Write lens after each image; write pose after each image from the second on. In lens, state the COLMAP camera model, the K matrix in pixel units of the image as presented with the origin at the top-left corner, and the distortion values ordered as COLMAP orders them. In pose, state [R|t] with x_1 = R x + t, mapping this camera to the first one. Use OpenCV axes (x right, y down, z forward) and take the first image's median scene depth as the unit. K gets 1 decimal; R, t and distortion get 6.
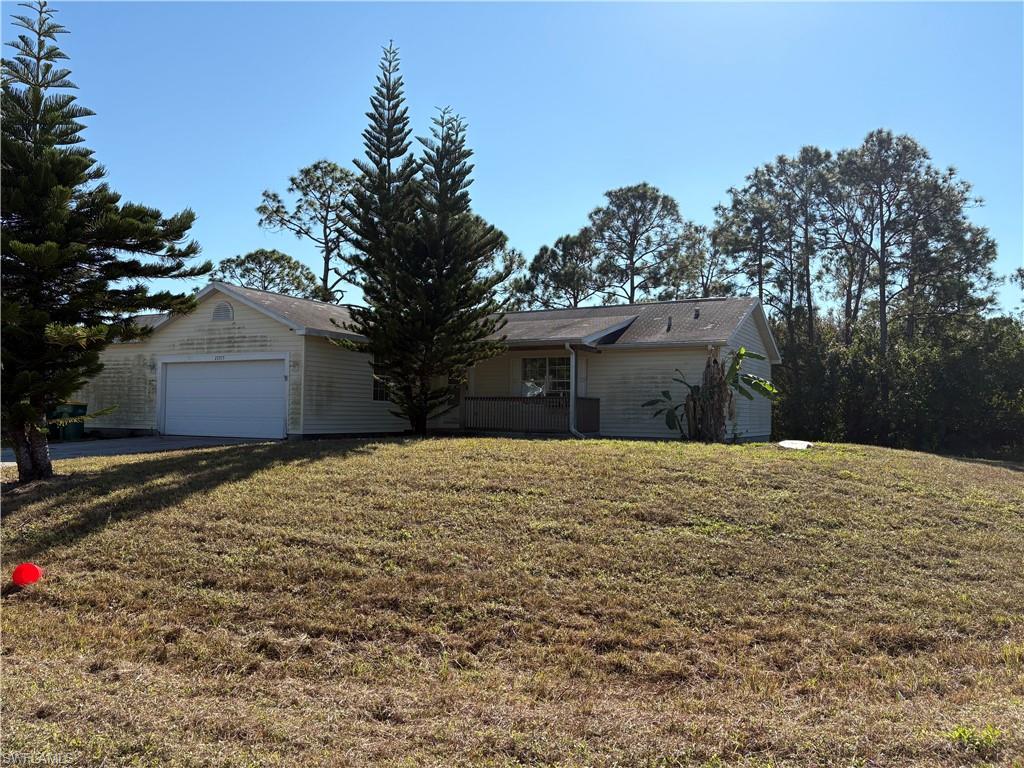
lens RADIAL K [[777.9, 0, 512.0], [0, 777.9, 384.0], [0, 0, 1]] dist [0.036471, -0.052832]
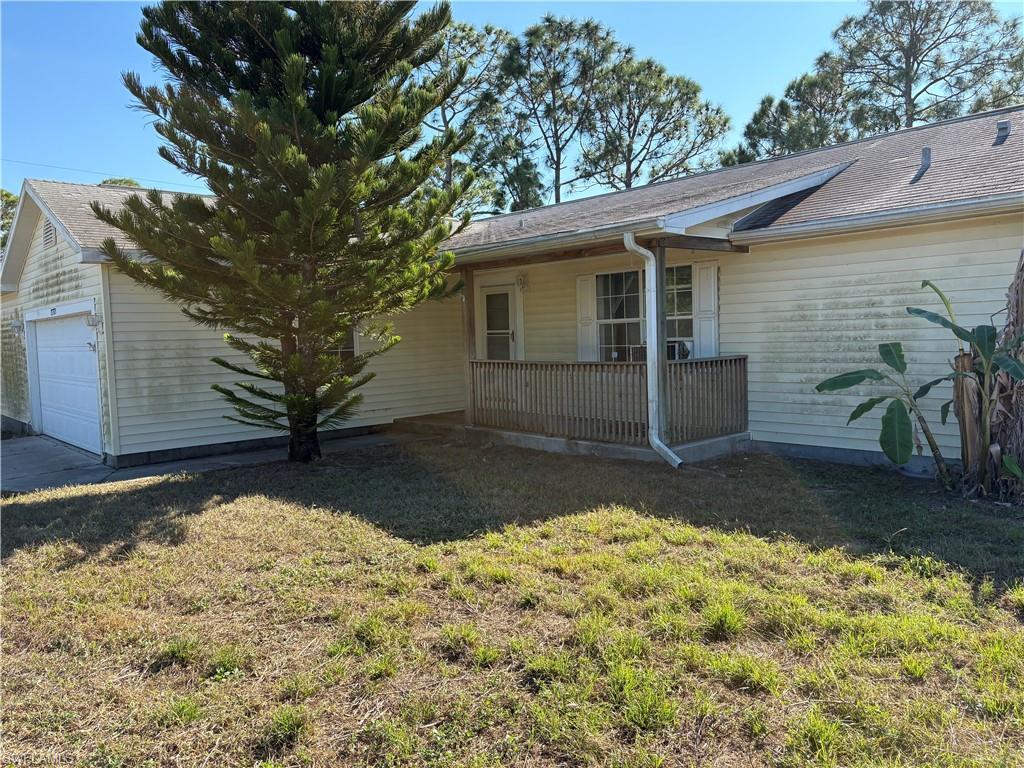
lens RADIAL K [[777.9, 0, 512.0], [0, 777.9, 384.0], [0, 0, 1]] dist [0.036471, -0.052832]
pose [[0.935576, -0.019106, -0.352607, 0.089019], [0.057460, 0.993464, 0.098628, -0.010426], [0.348418, -0.112535, 0.930559, 0.332325]]
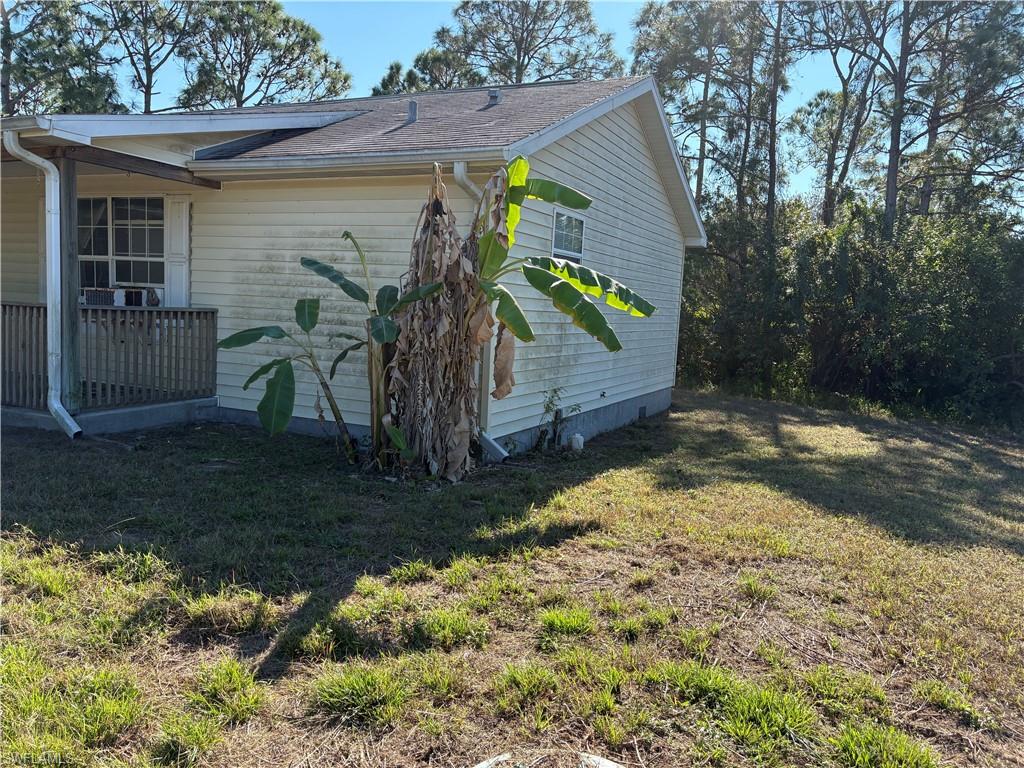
lens RADIAL K [[776.6, 0, 519.6], [0, 776.6, 377.9], [0, 0, 1]] dist [0.048748, -0.047267]
pose [[0.997555, 0.030316, 0.062971, 0.147278], [-0.038477, 0.990406, 0.132723, -0.002925], [-0.058343, -0.134821, 0.989151, 0.374366]]
